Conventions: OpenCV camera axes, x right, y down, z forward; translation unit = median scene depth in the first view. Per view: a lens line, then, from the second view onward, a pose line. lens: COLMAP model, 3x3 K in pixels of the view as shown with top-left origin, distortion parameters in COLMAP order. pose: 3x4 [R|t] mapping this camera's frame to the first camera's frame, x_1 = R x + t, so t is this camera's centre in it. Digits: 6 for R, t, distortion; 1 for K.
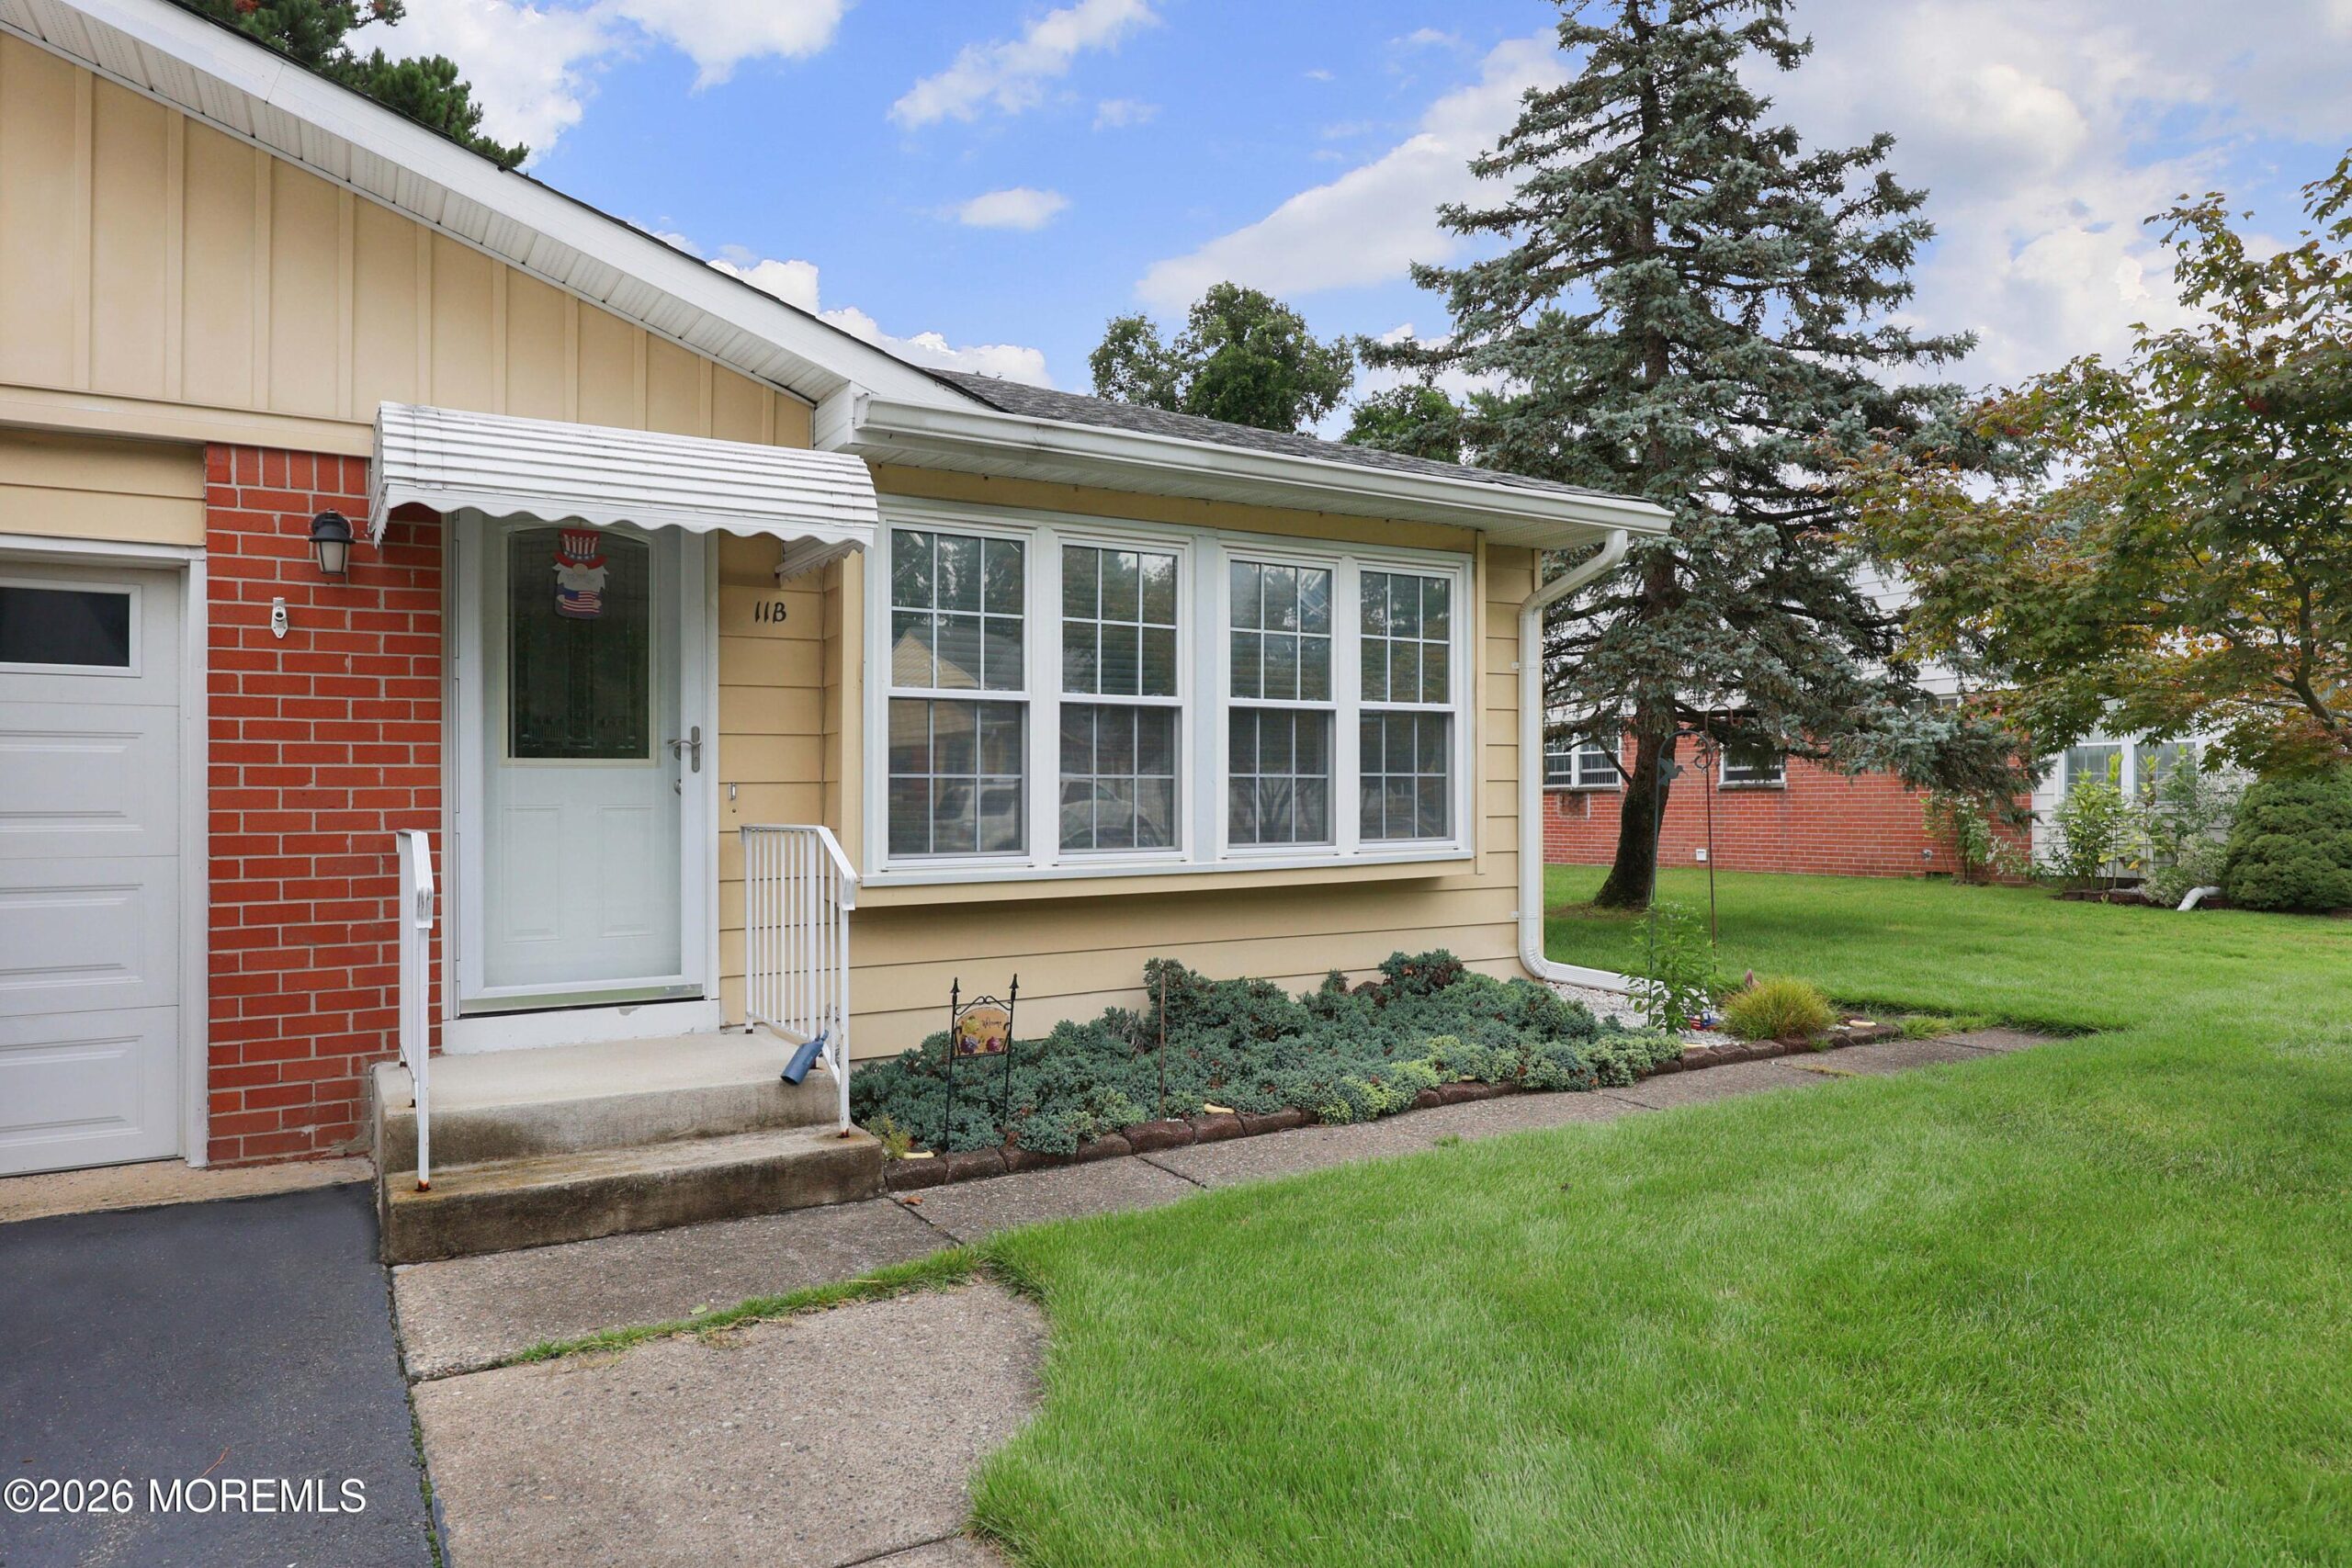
lens RADIAL K [[1483.8, 0, 1176.0], [0, 1483.8, 784.0], [0, 0, 1]] dist [-0.000222, -0.001001]
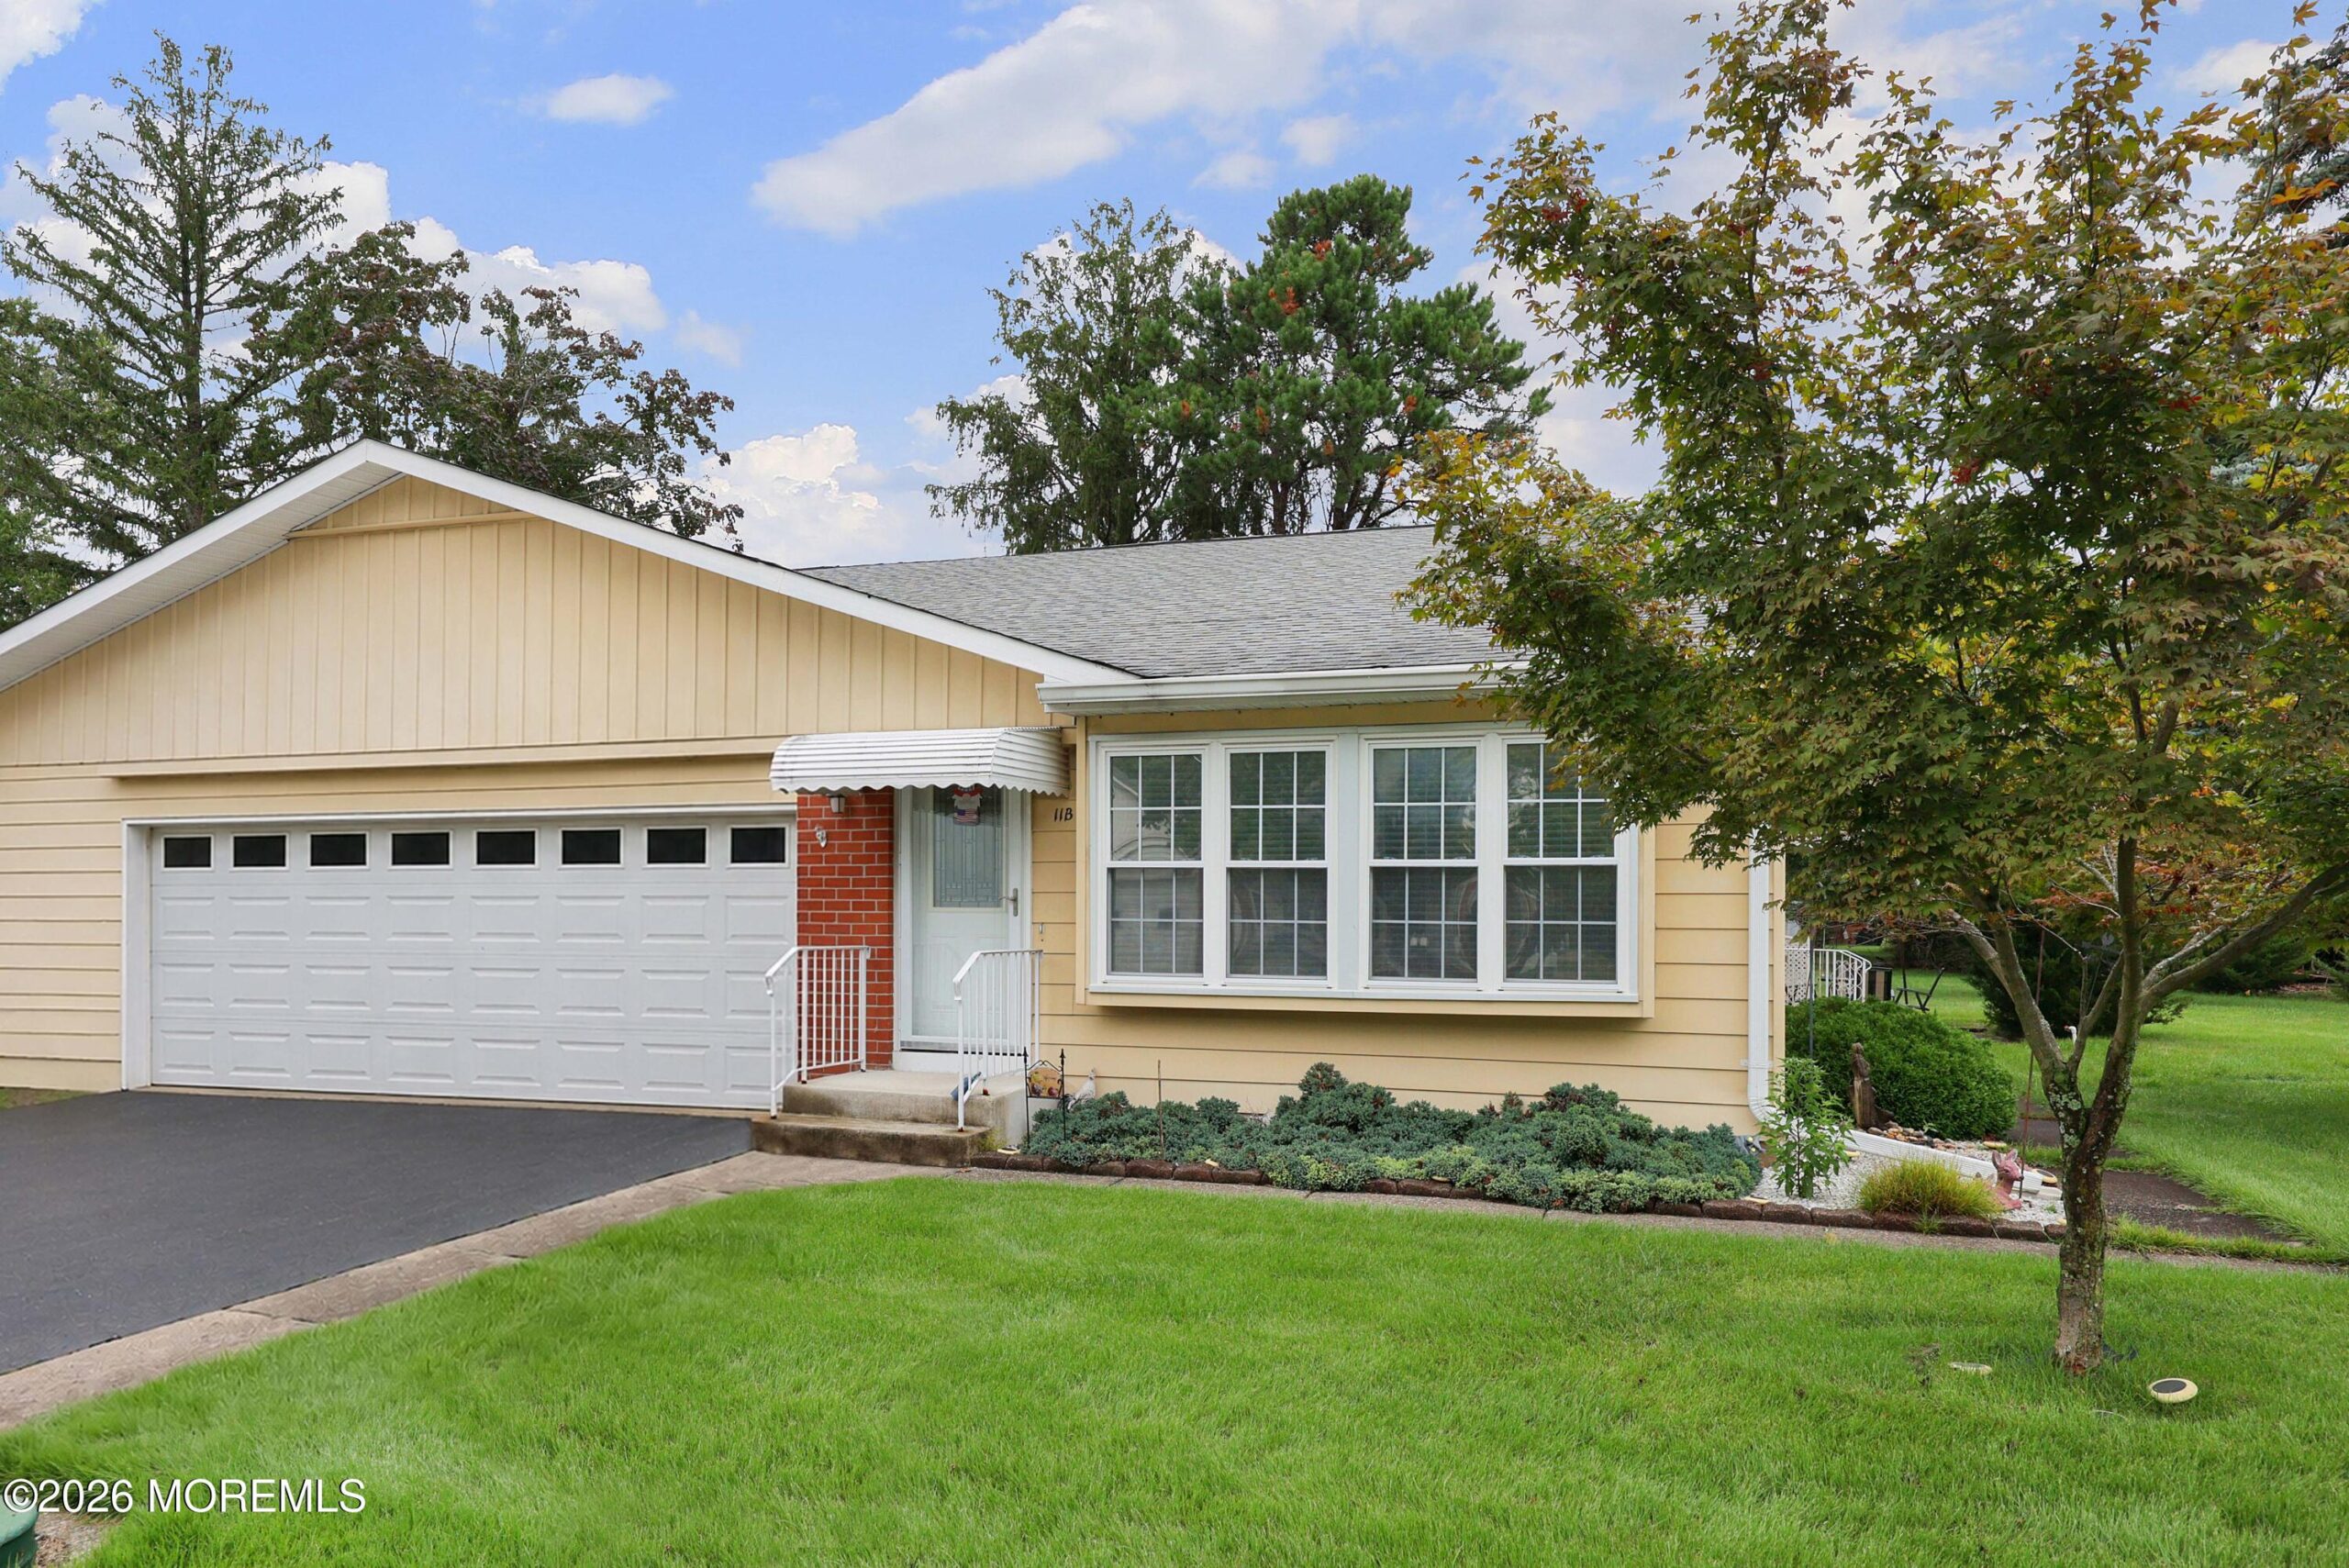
lens RADIAL K [[1609.4, 0, 1041.3], [0, 1609.4, 914.8], [0, 0, 1]] dist [0.003716, -0.005585]
pose [[0.594283, 0.011817, -0.804169, 0.974304], [-0.005041, 0.999927, 0.010968, -0.025424], [0.804241, -0.002464, 0.594299, -0.027837]]
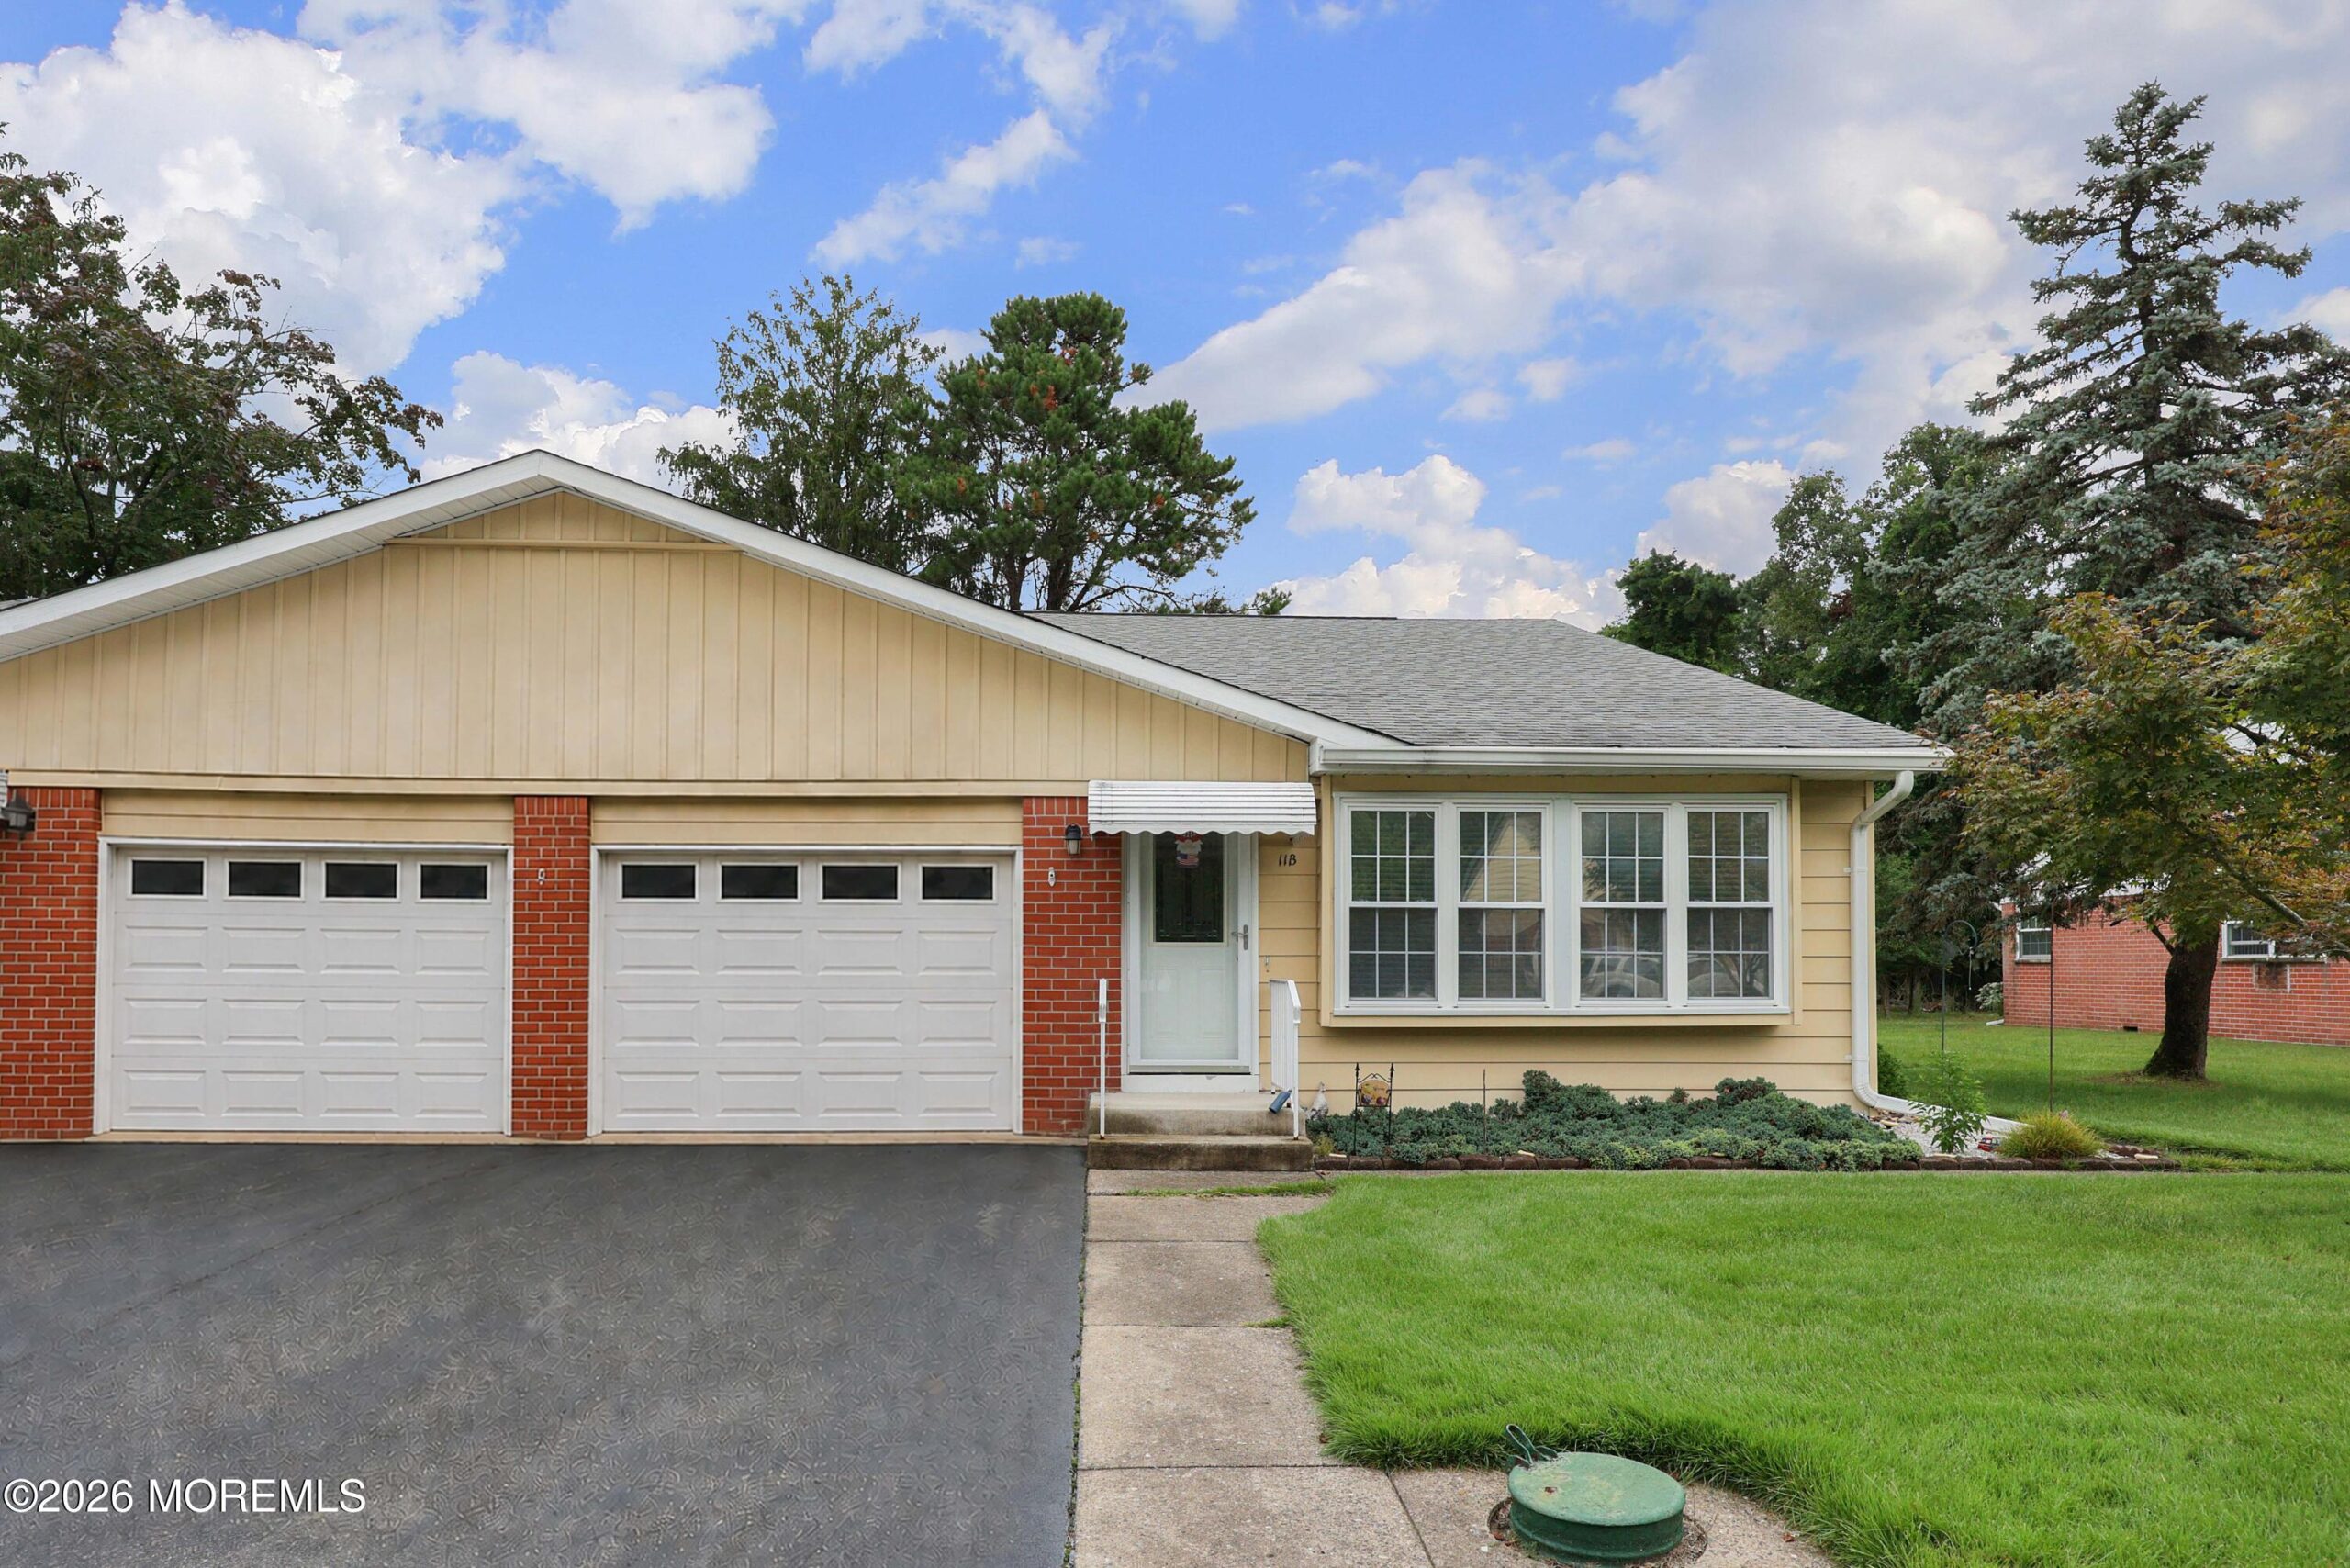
lens RADIAL K [[1528.8, 0, 1062.6], [0, 1528.8, 934.9], [0, 0, 1]] dist [0.002993, 0.001622]
pose [[0.849064, 0.002113, -0.528285, 0.421950], [-0.004639, 0.999983, -0.003455, -0.016414], [0.528269, 0.005384, 0.849060, -0.633671]]
